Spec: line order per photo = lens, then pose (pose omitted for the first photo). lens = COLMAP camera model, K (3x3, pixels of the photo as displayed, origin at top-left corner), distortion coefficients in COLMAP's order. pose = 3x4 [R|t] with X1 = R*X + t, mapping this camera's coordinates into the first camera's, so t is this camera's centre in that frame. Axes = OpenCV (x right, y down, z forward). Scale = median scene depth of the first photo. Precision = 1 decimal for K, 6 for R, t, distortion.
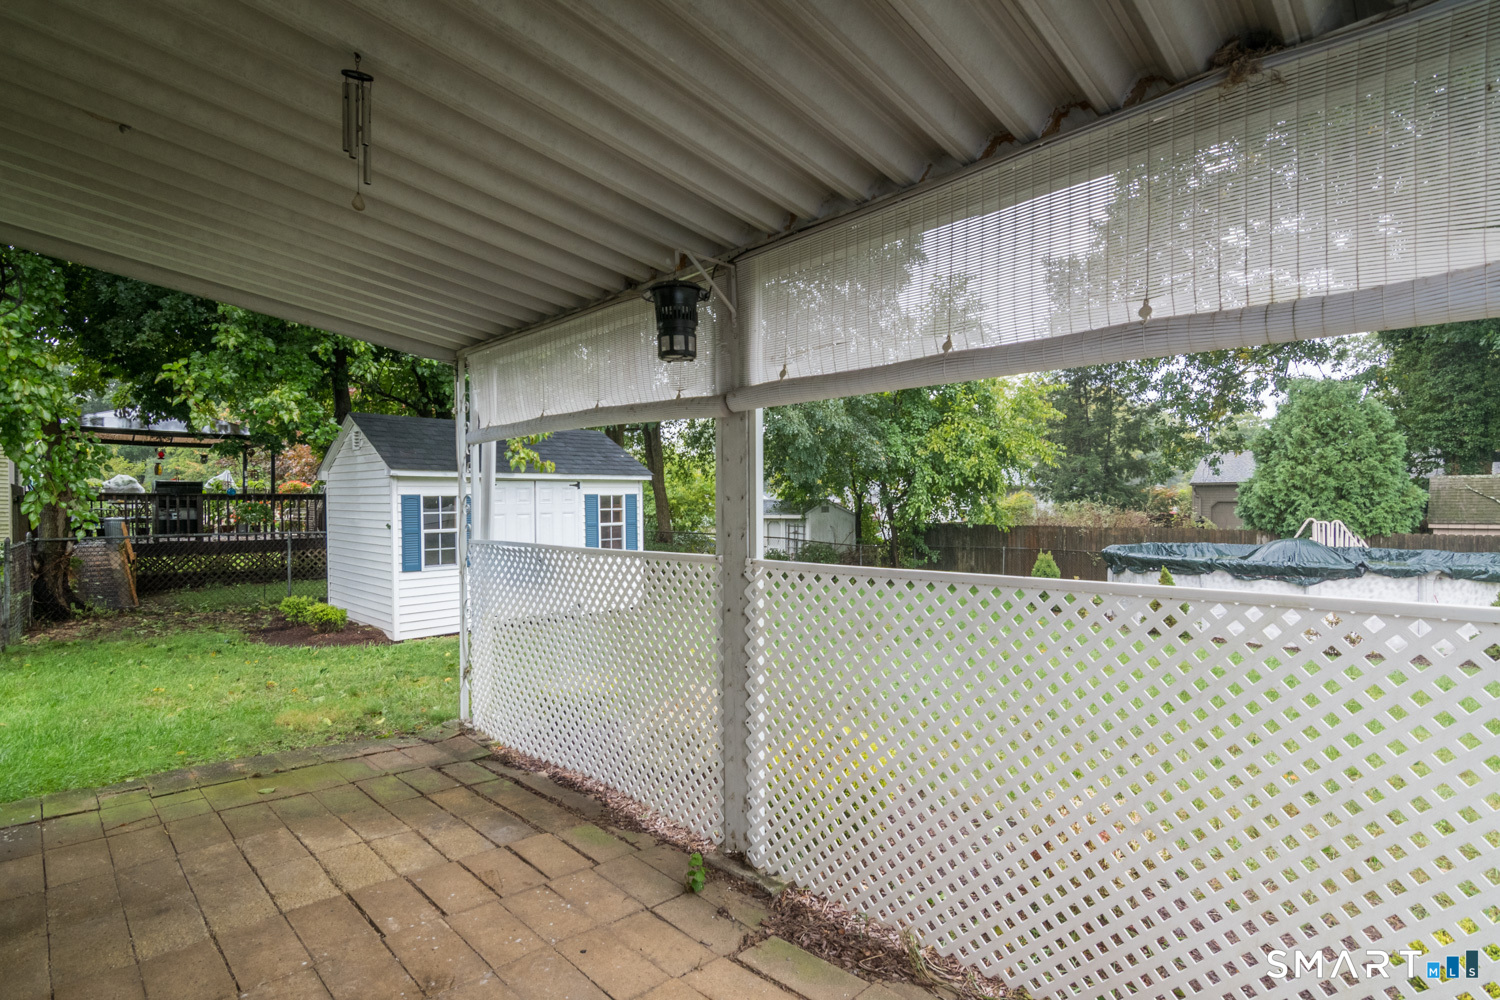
lens RADIAL K [[734.1, 0, 736.9], [0, 734.1, 514.4], [0, 0, 1]] dist [-0.005513, -0.000853]
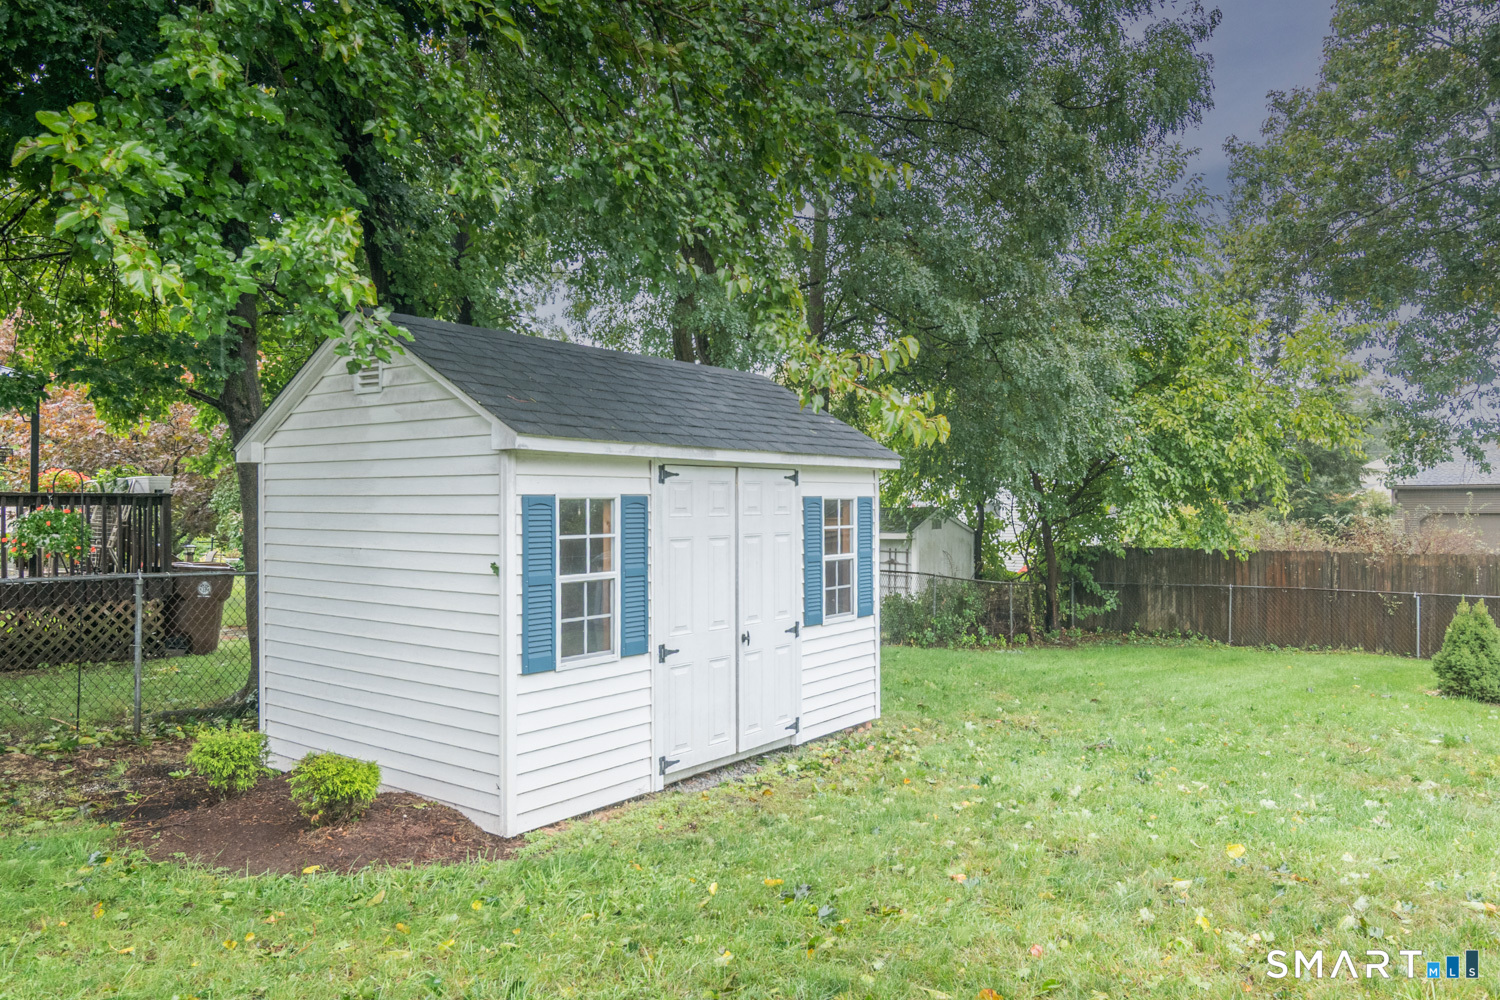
lens RADIAL K [[1080.9, 0, 747.5], [0, 1080.9, 518.3], [0, 0, 1]] dist [0.000601, 0.000588]
pose [[0.993711, 0.002566, 0.111946, -0.333315], [-0.001504, 0.999953, -0.009570, -0.006077], [-0.111965, 0.009342, 0.993668, 0.299428]]
